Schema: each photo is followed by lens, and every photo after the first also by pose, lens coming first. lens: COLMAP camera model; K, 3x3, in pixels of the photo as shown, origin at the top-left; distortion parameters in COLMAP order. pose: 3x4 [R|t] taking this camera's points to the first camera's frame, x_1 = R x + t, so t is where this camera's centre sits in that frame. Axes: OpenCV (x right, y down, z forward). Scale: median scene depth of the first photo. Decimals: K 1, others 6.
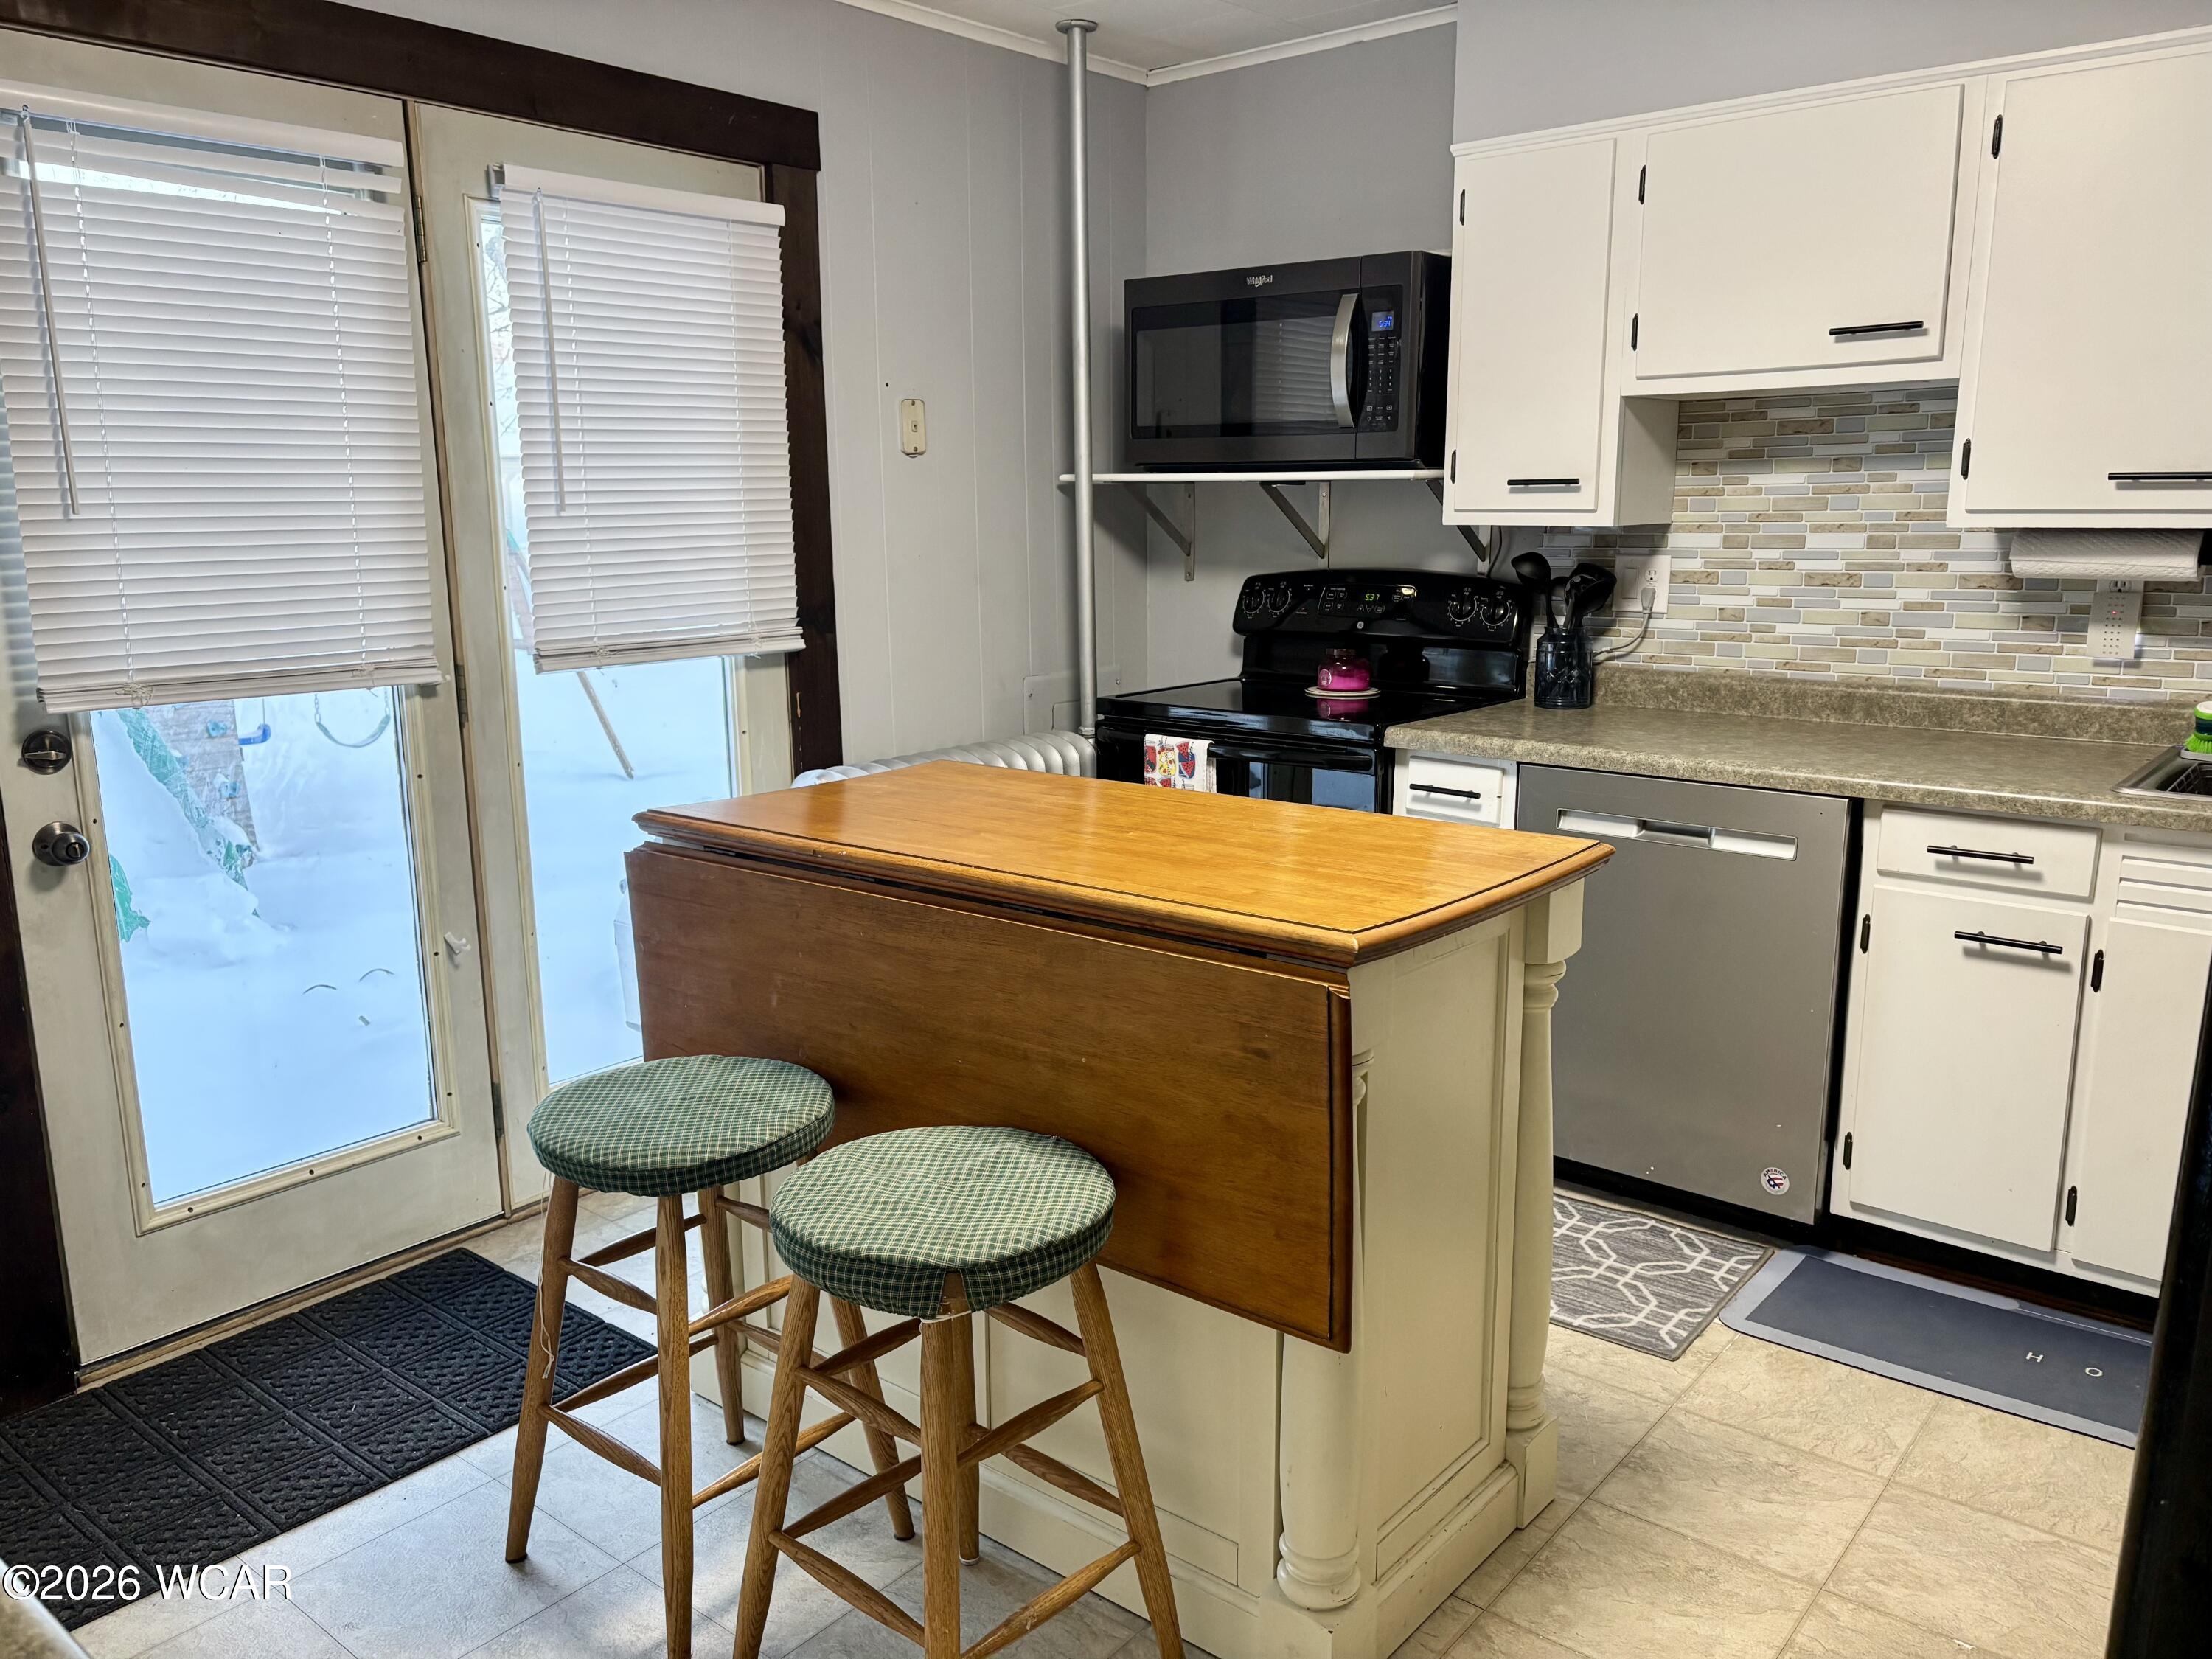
lens RADIAL K [[1662.0, 0, 1107.5], [0, 1662.0, 831.3], [0, 0, 1]] dist [0.046426, -0.051107]
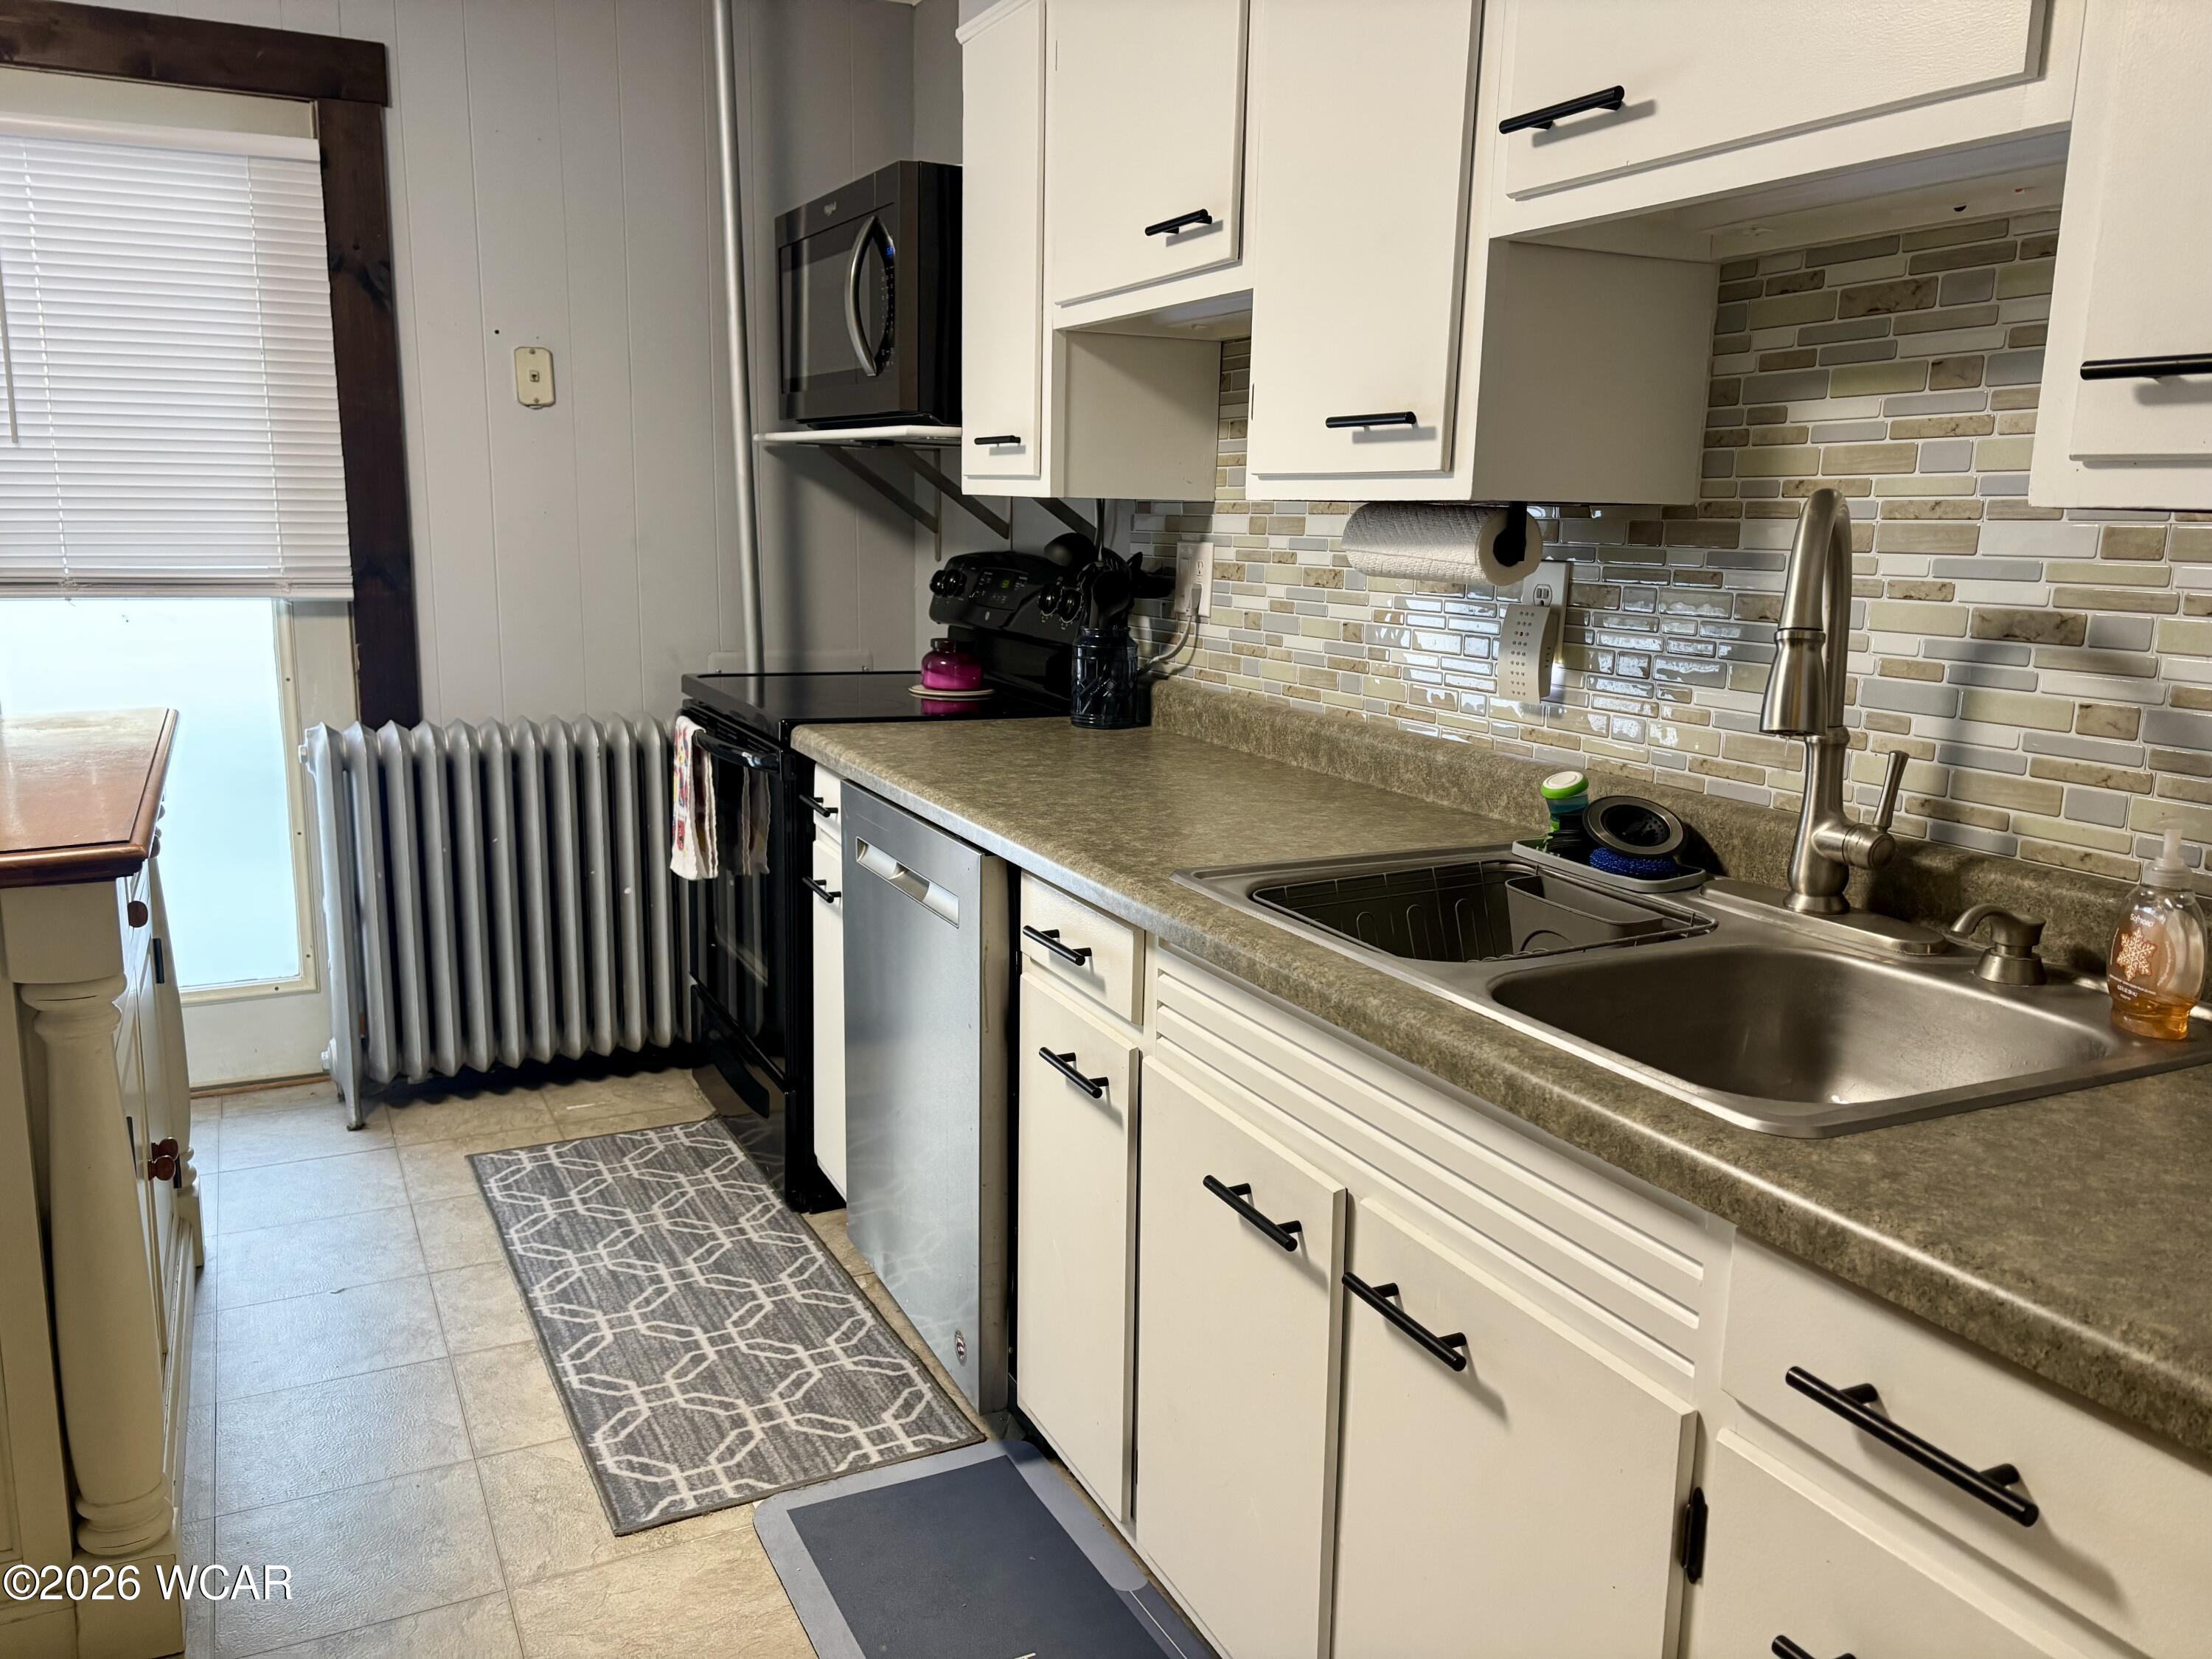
lens RADIAL K [[1664.0, 0, 1109.2], [0, 1664.0, 839.8], [0, 0, 1]] dist [0.048882, -0.054393]
pose [[0.917433, 0.107868, -0.382989, 0.697992], [-0.110420, 0.993766, 0.015385, -0.038190], [0.382261, 0.028175, 0.923625, 0.303010]]
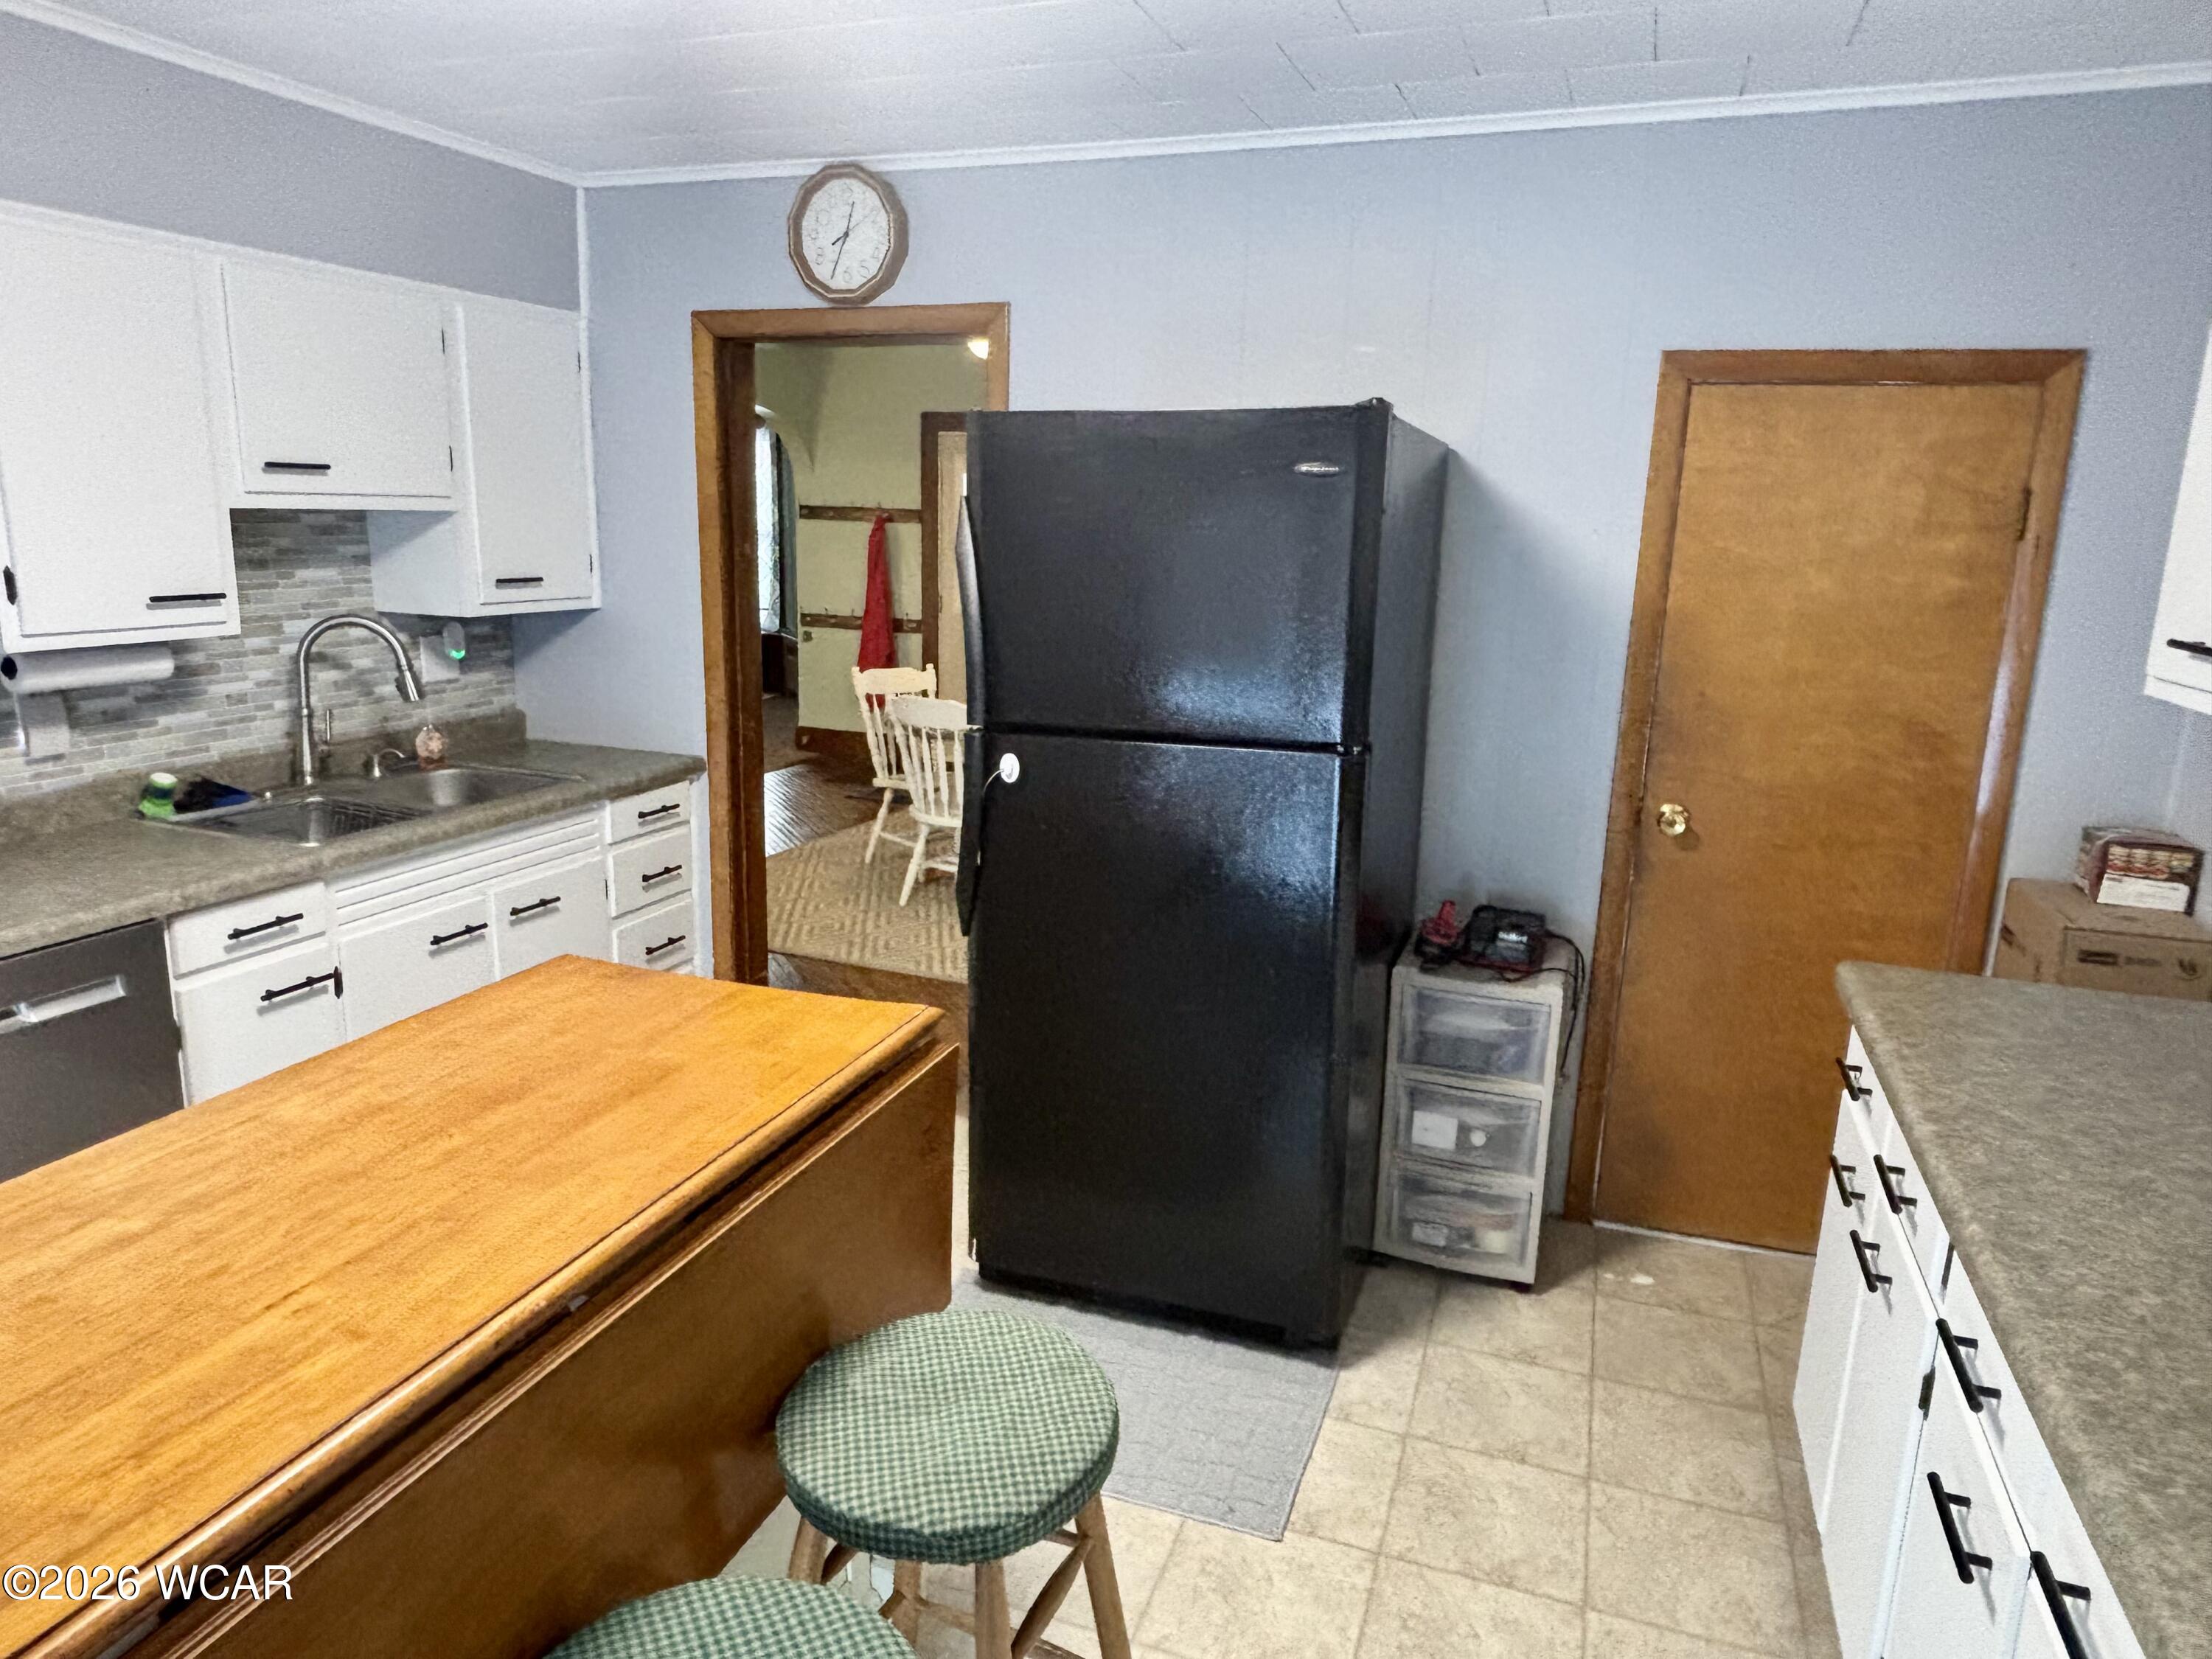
lens RADIAL K [[1392.2, 0, 1099.3], [0, 1392.2, 836.1], [0, 0, 1]] dist [0.054365, -0.080292]
pose [[-0.339236, -0.210695, 0.916802, -0.489047], [0.163589, 0.946532, 0.278059, -0.192838], [-0.926368, 0.244306, -0.286630, 0.625589]]
